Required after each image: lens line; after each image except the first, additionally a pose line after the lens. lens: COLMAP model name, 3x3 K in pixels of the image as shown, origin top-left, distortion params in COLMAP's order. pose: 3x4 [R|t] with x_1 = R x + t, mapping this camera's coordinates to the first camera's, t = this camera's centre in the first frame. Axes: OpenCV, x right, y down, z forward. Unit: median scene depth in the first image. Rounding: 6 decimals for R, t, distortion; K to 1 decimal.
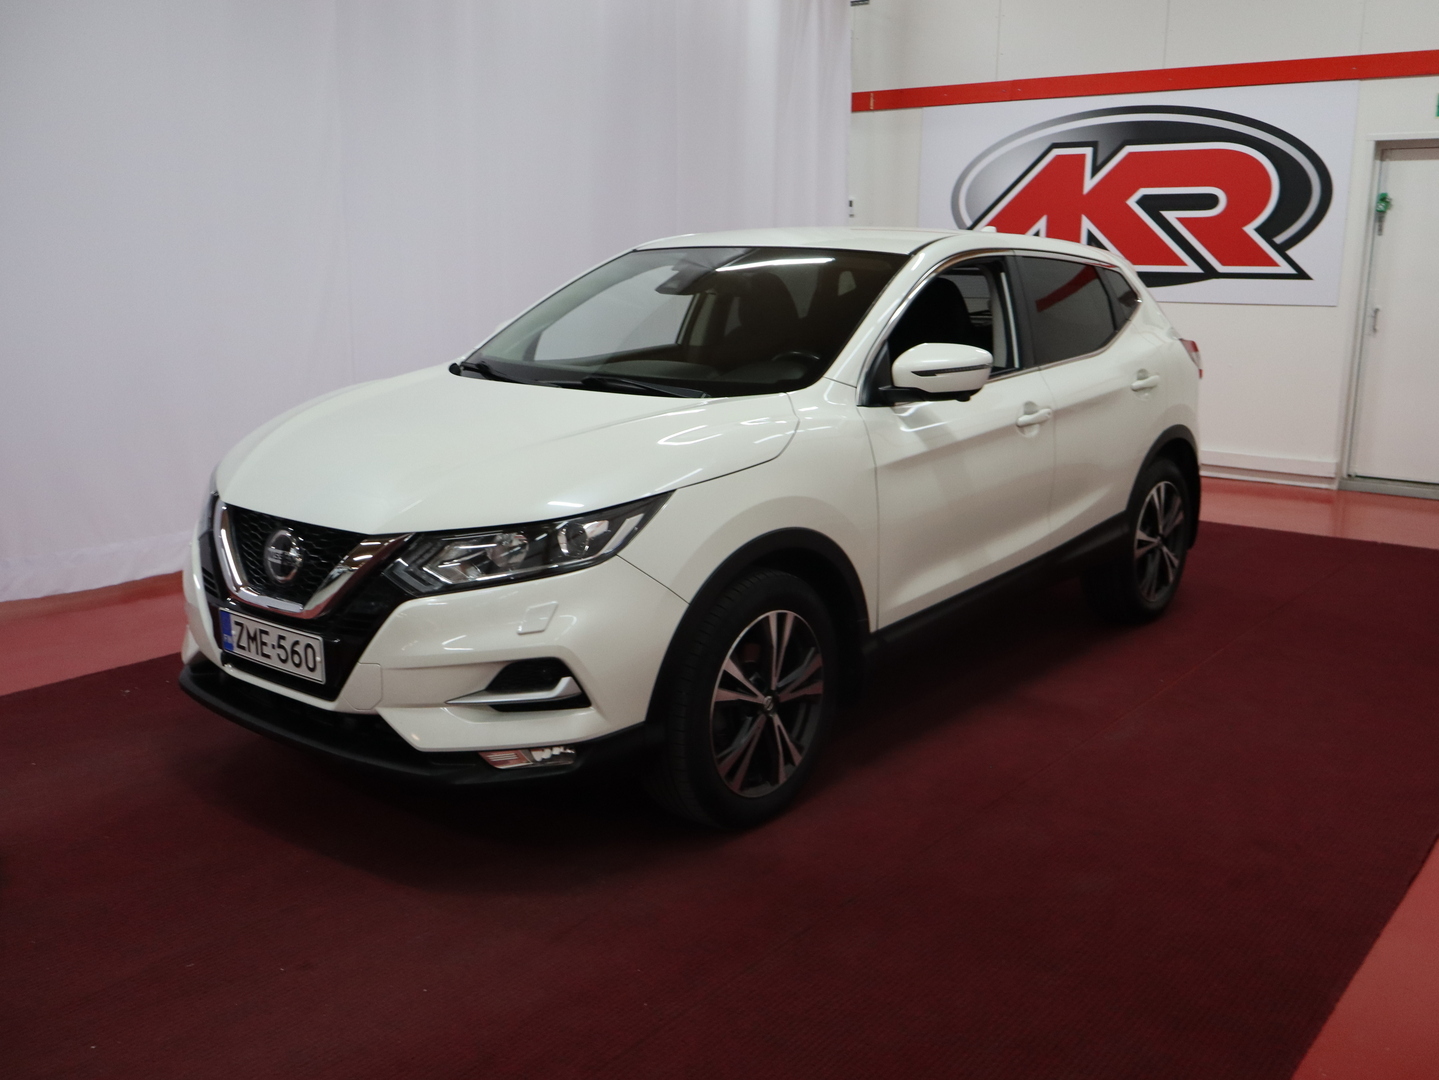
lens RADIAL K [[1353.1, 0, 723.6], [0, 1353.1, 534.9], [0, 0, 1]] dist [0.007873, -0.020896]
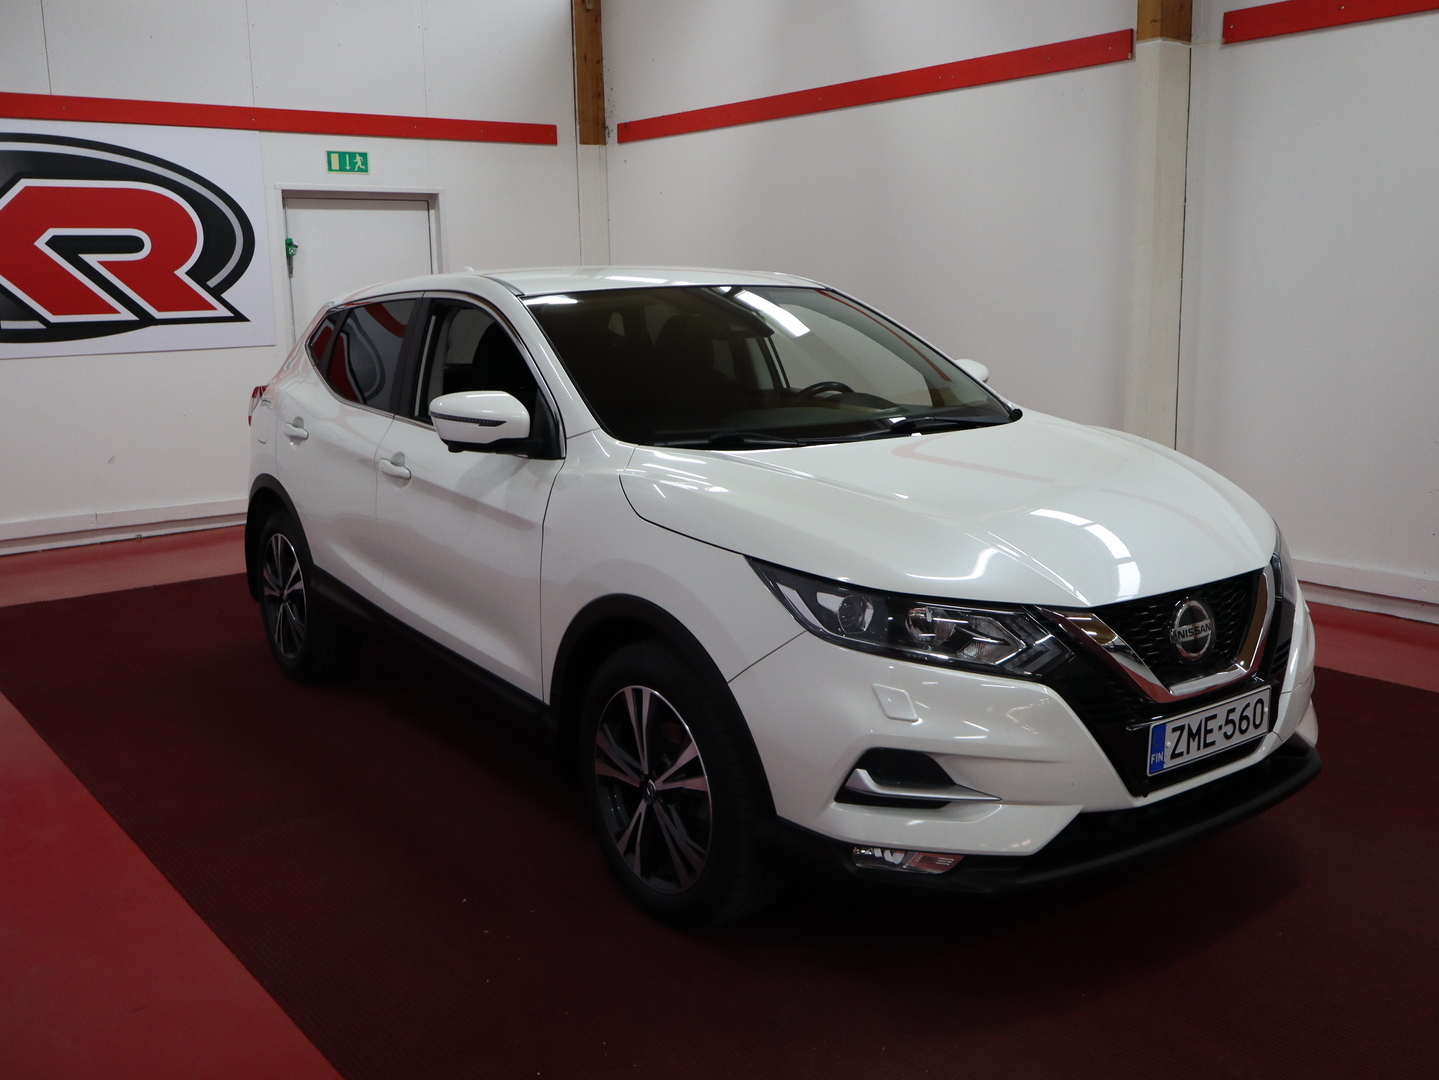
lens RADIAL K [[1353.1, 0, 723.6], [0, 1353.1, 534.9], [0, 0, 1]] dist [0.007873, -0.020896]
pose [[0.263803, -0.189342, 0.945811, -0.466747], [0.222080, 0.966125, 0.131466, -0.086748], [-0.938663, 0.175364, 0.296915, 0.384292]]
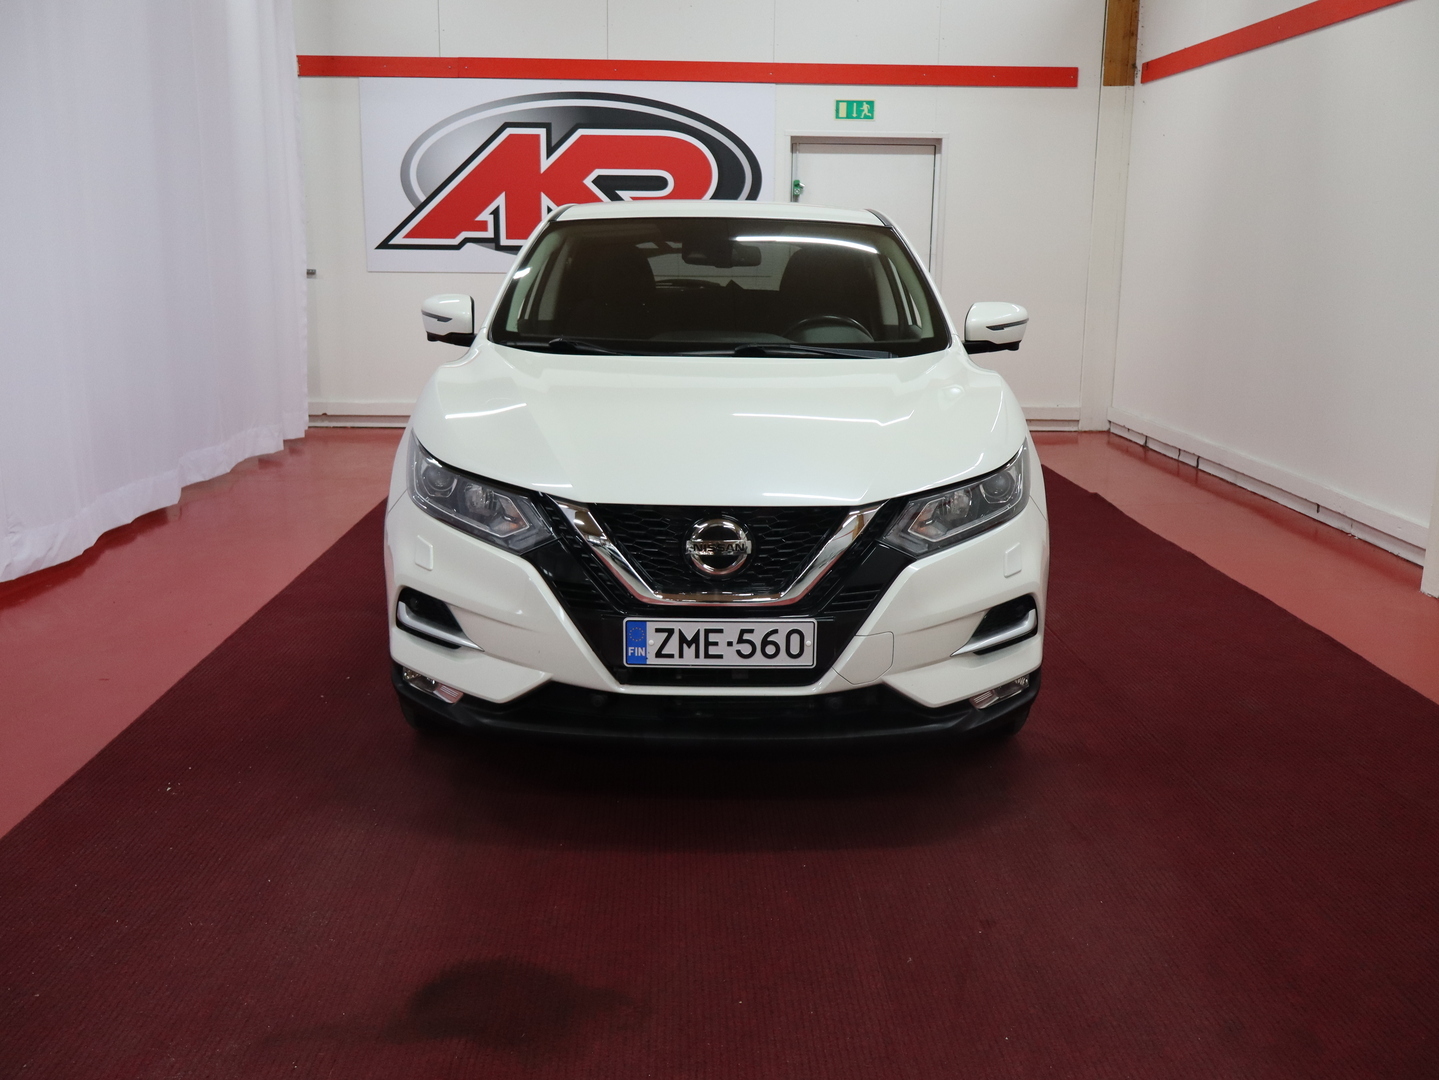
lens RADIAL K [[1353.1, 0, 723.6], [0, 1353.1, 534.9], [0, 0, 1]] dist [0.007873, -0.020896]
pose [[0.773959, -0.134083, 0.618877, -0.339090], [0.125051, 0.990442, 0.058197, -0.017328], [-0.620765, 0.032349, 0.783329, 0.103011]]
